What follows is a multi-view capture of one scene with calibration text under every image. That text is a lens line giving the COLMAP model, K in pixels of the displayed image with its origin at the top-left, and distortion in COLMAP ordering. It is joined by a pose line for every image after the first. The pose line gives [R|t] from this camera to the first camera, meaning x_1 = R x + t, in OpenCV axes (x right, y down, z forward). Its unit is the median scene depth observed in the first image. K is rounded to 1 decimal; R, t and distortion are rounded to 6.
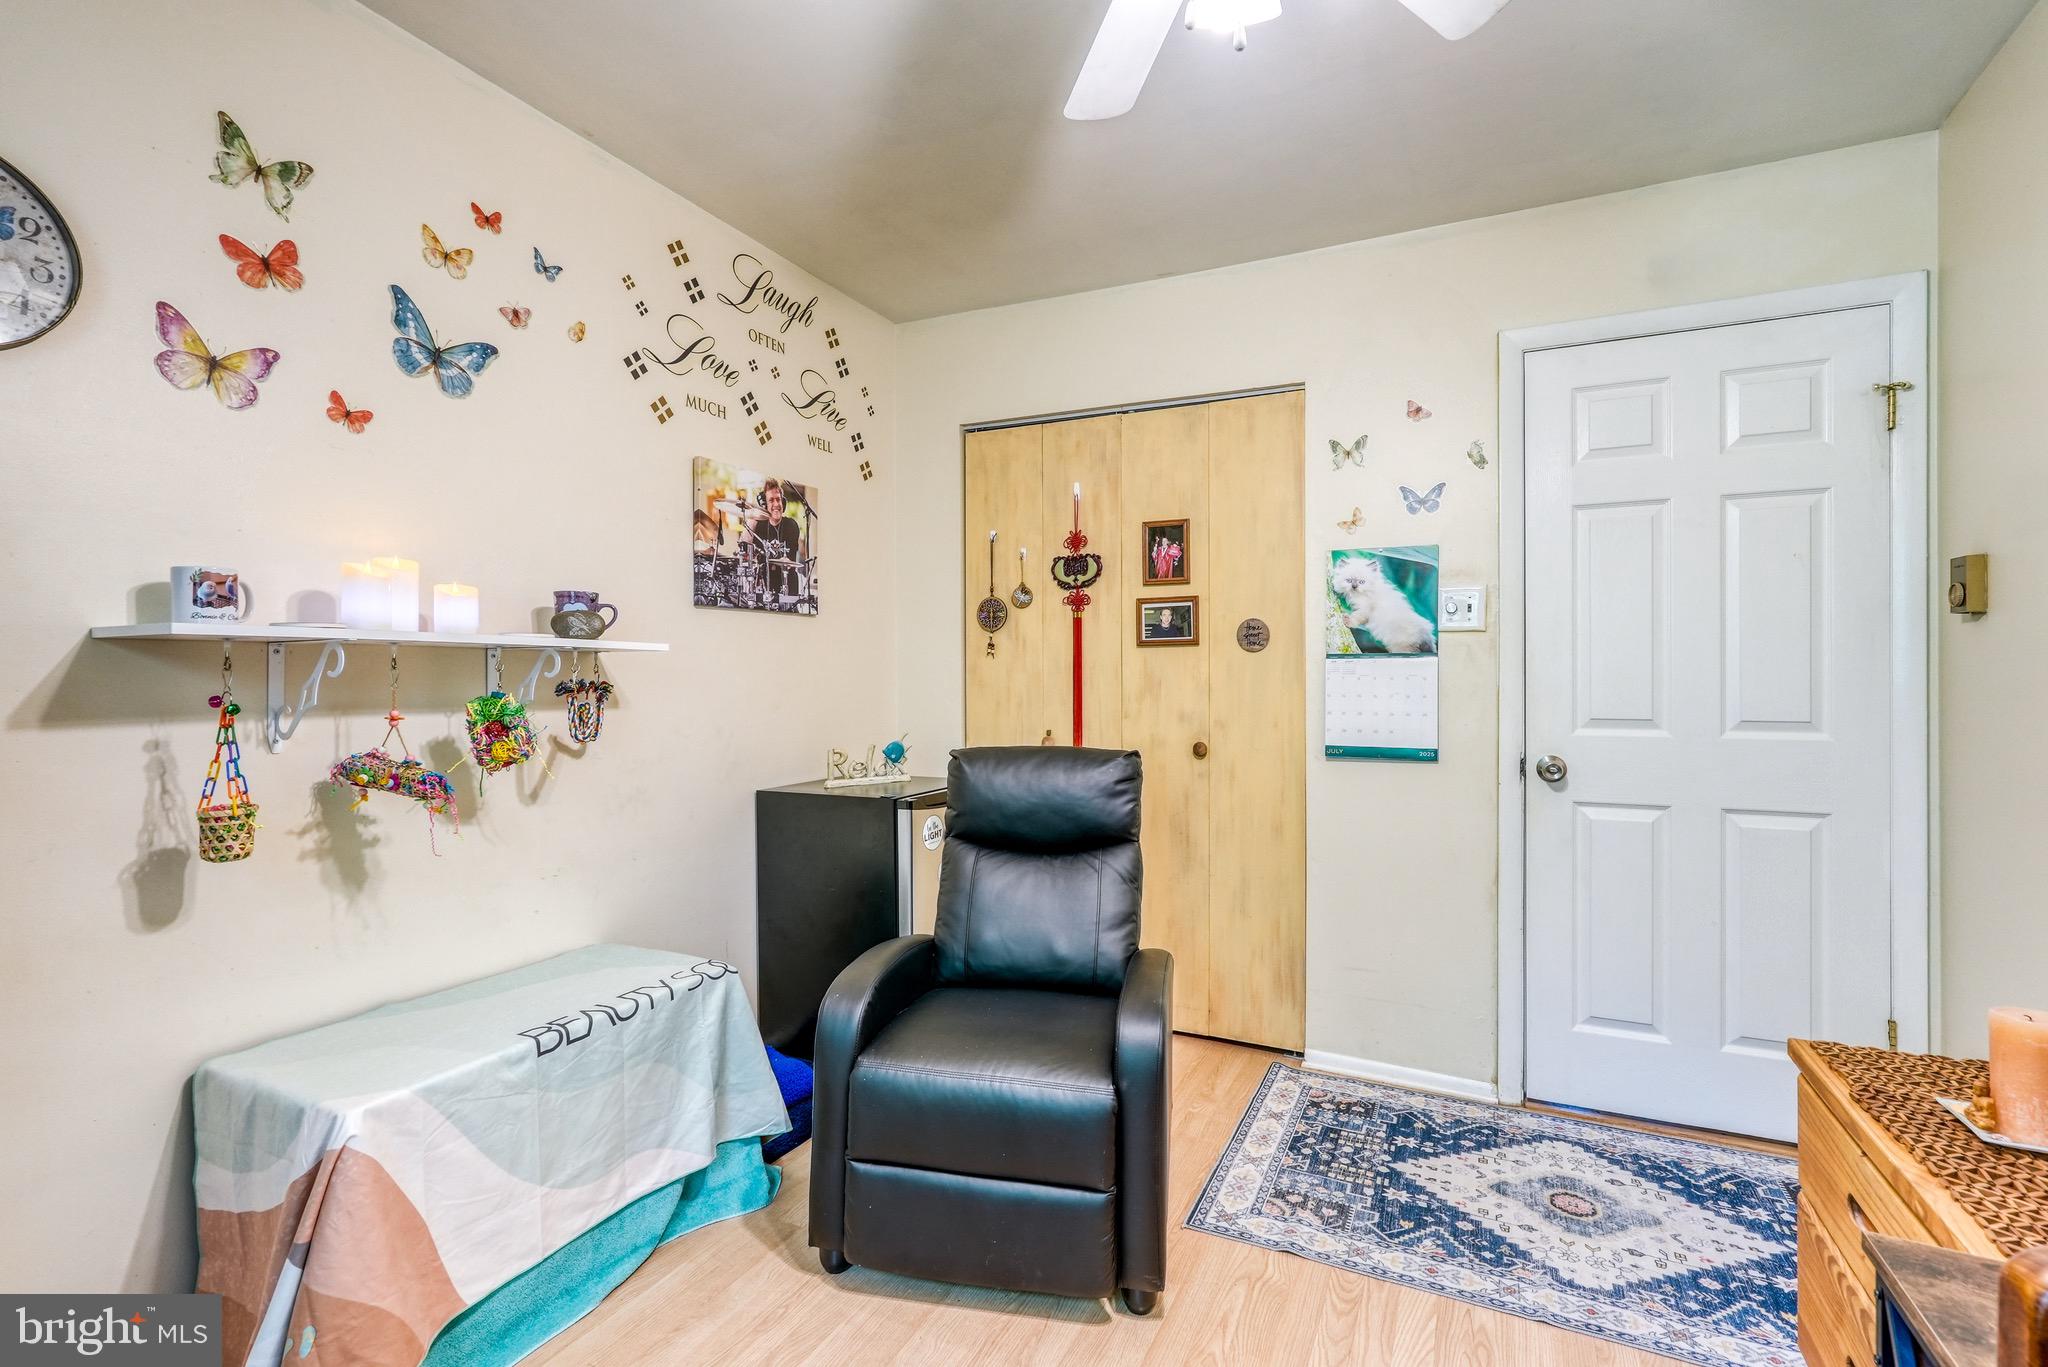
lens RADIAL K [[935.5, 0, 1019.0], [0, 935.5, 682.8], [0, 0, 1]] dist [-0.008392, 0.004783]
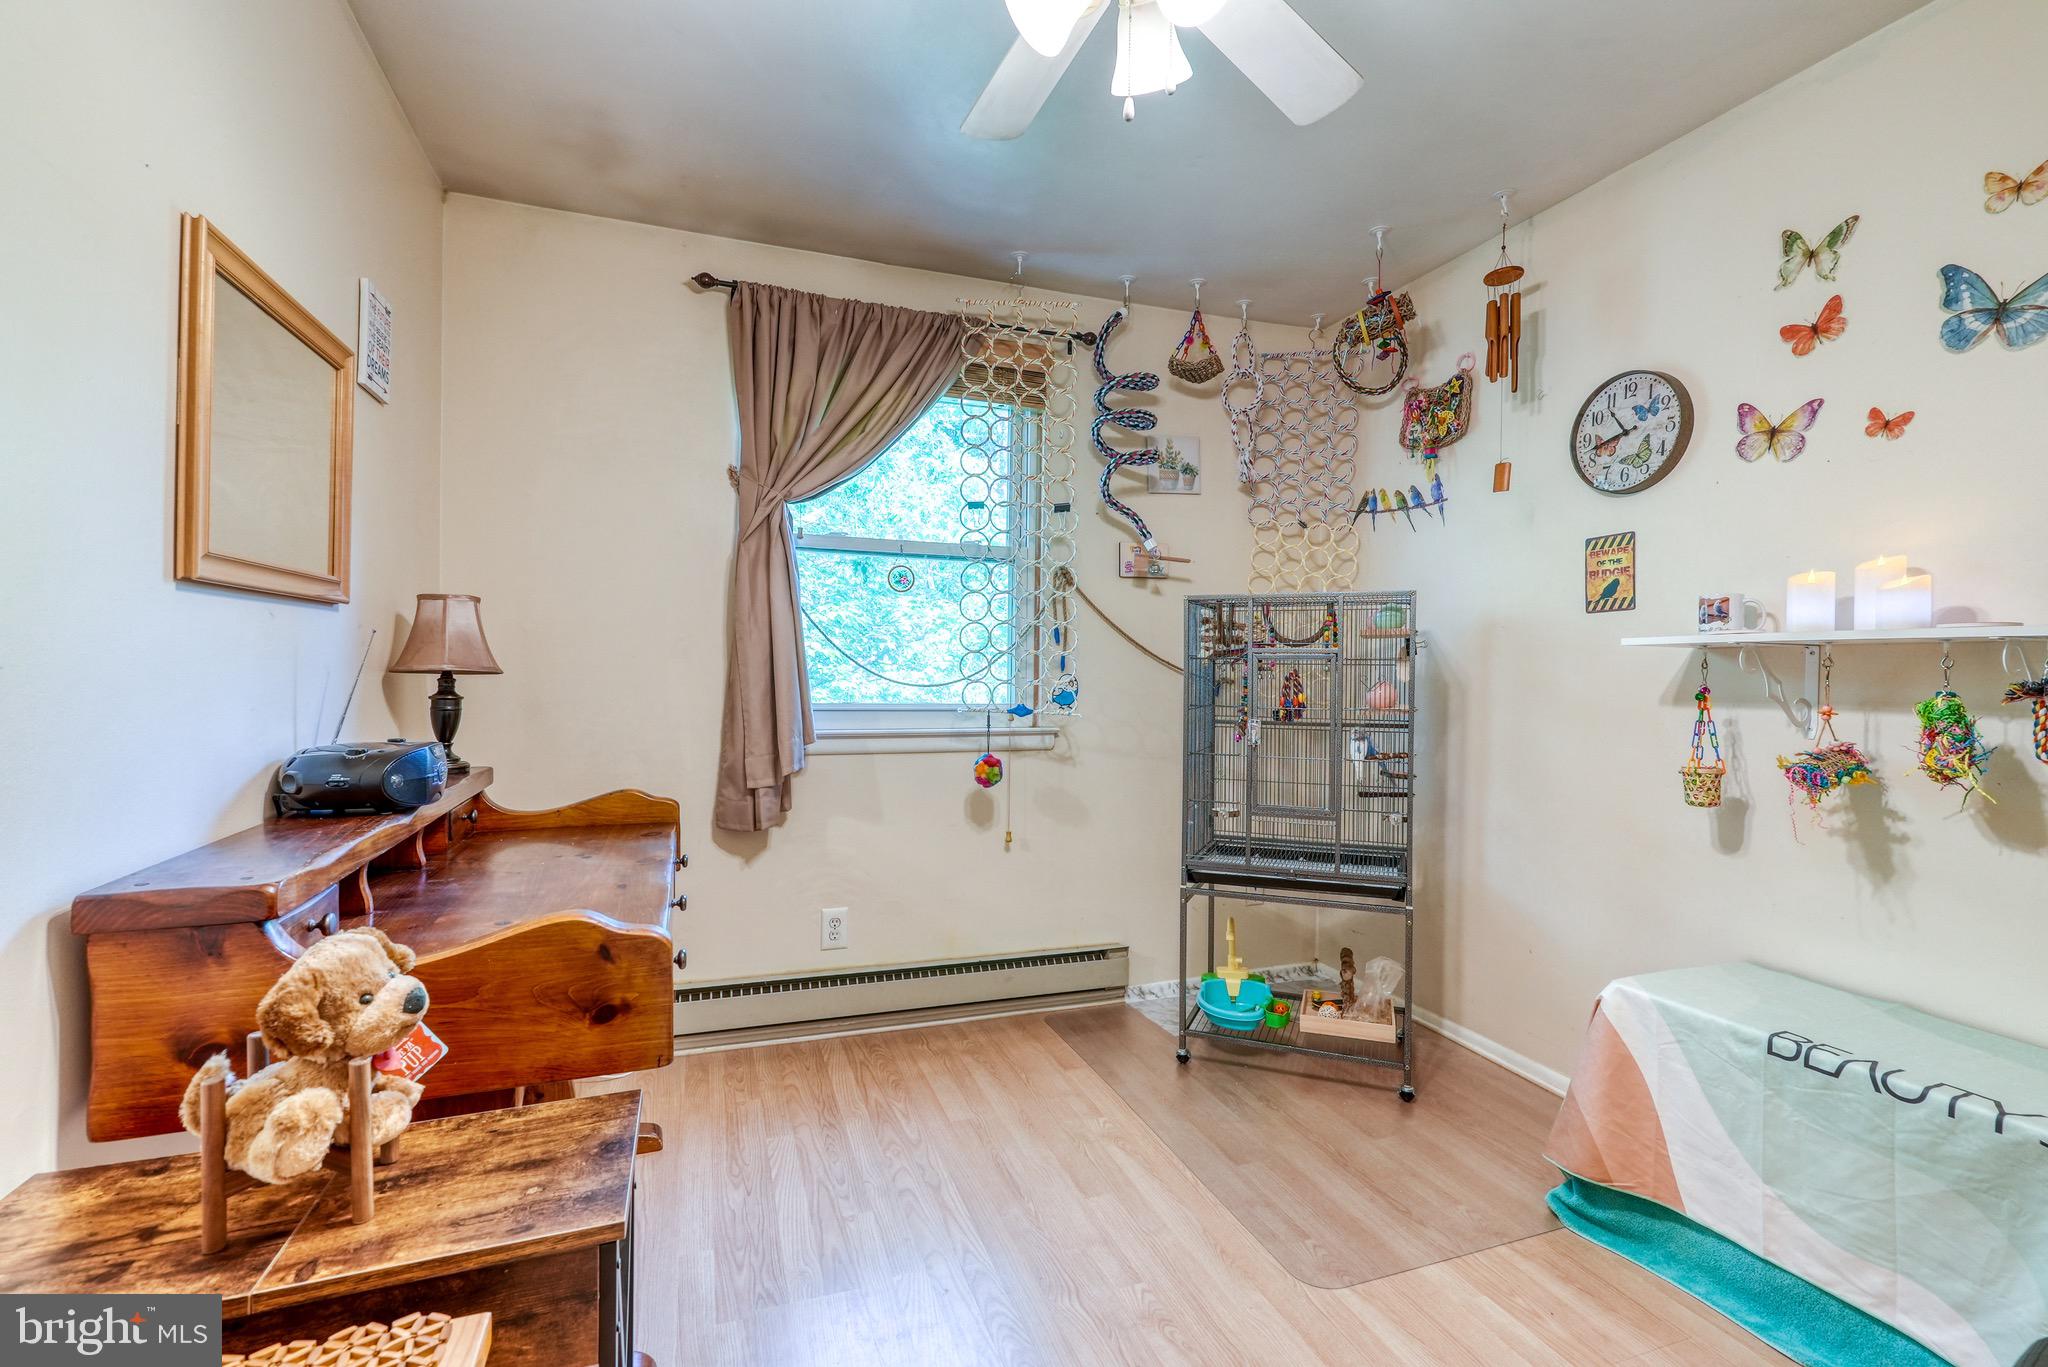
lens RADIAL K [[935.5, 0, 1024.3], [0, 935.5, 671.1], [0, 0, 1]] dist [-0.008392, 0.004783]
pose [[-0.698973, -0.004694, -0.715133, 0.721745], [-0.012152, 0.999912, 0.005313, -0.004488], [0.715045, 0.012404, -0.698968, 1.068285]]
